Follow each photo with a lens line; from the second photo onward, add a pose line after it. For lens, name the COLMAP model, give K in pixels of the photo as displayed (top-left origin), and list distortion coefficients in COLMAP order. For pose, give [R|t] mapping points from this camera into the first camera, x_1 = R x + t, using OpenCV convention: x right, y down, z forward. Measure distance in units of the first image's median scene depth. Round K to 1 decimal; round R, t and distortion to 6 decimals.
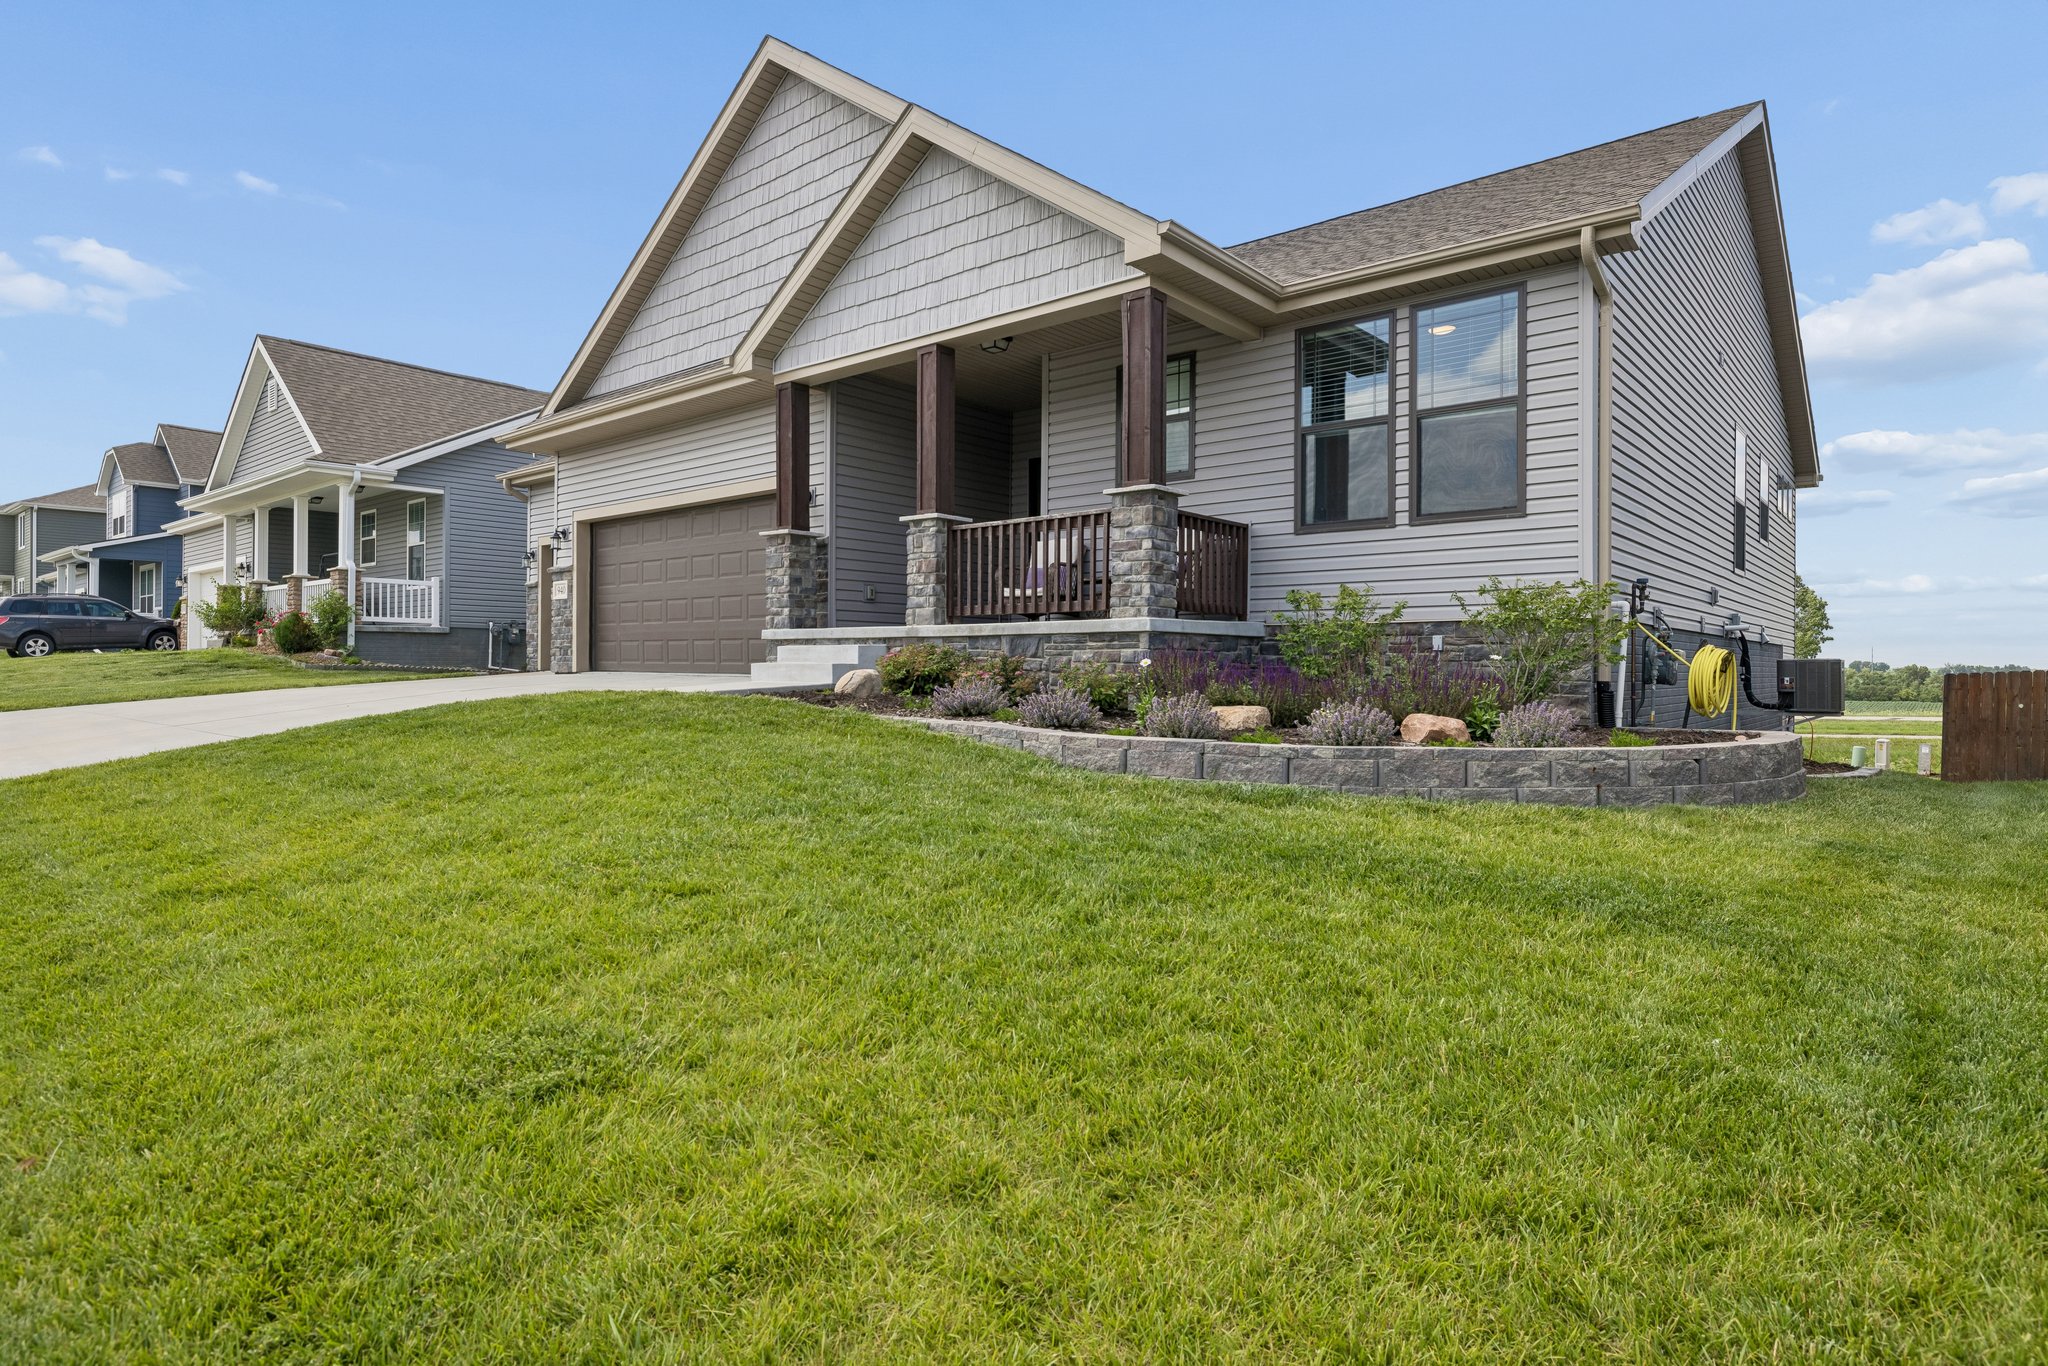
lens RADIAL K [[1100.2, 0, 1025.4], [0, 1100.2, 647.6], [0, 0, 1]] dist [-0.001213, -0.000192]
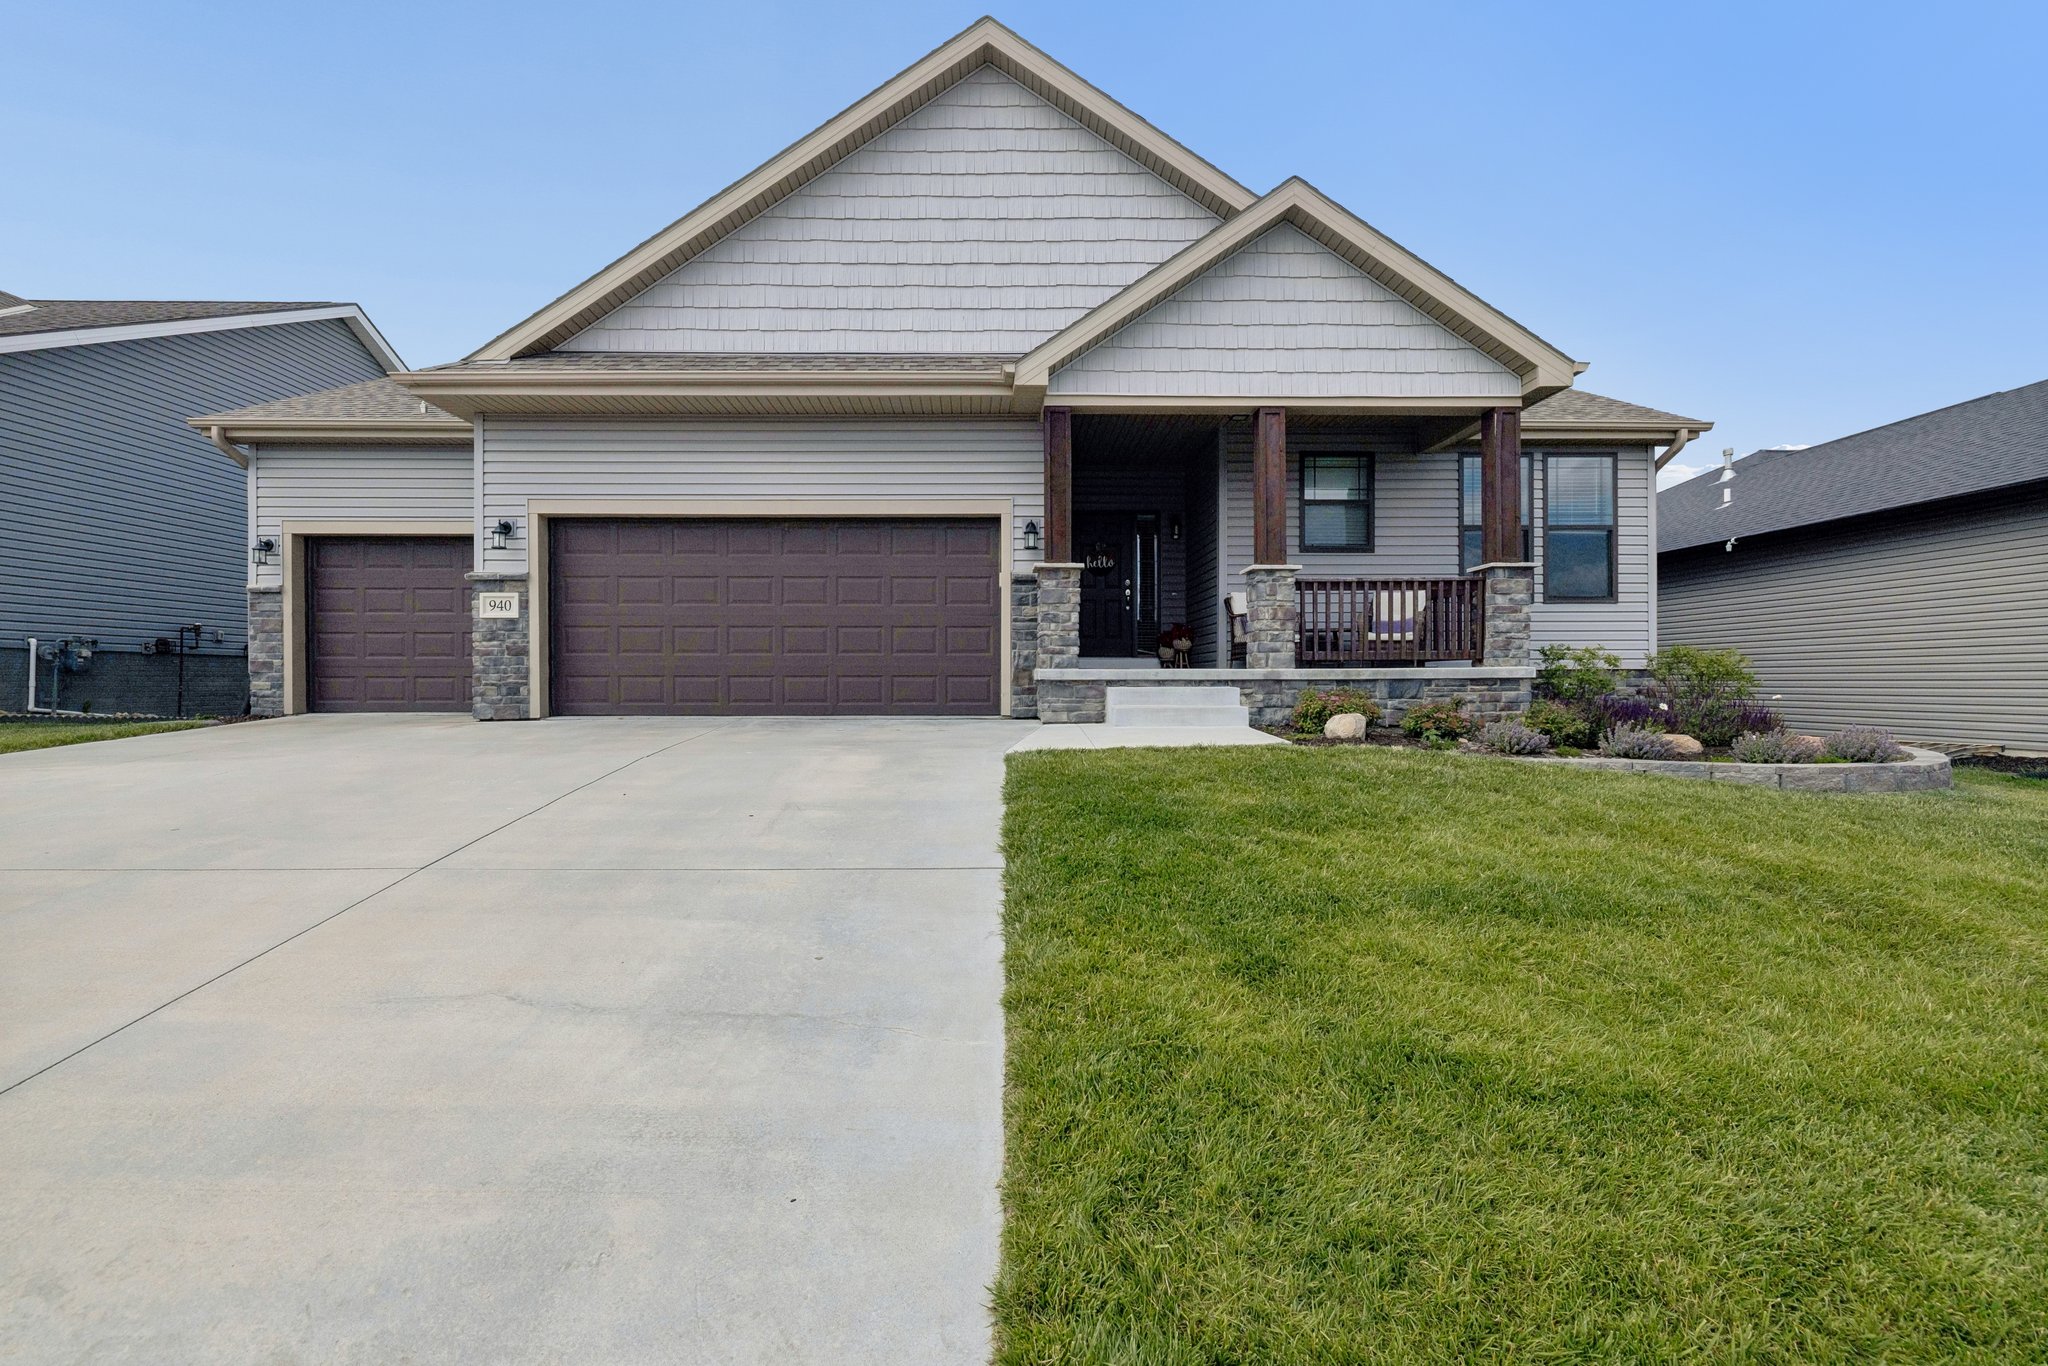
lens RADIAL K [[854.6, 0, 1016.7], [0, 854.6, 672.7], [0, 0, 1]] dist [0.000684, 0.000003]
pose [[0.754132, -0.000700, 0.656722, -0.847981], [-0.004694, 0.999968, 0.006456, -0.020991], [-0.656706, -0.007952, 0.754105, 0.553211]]
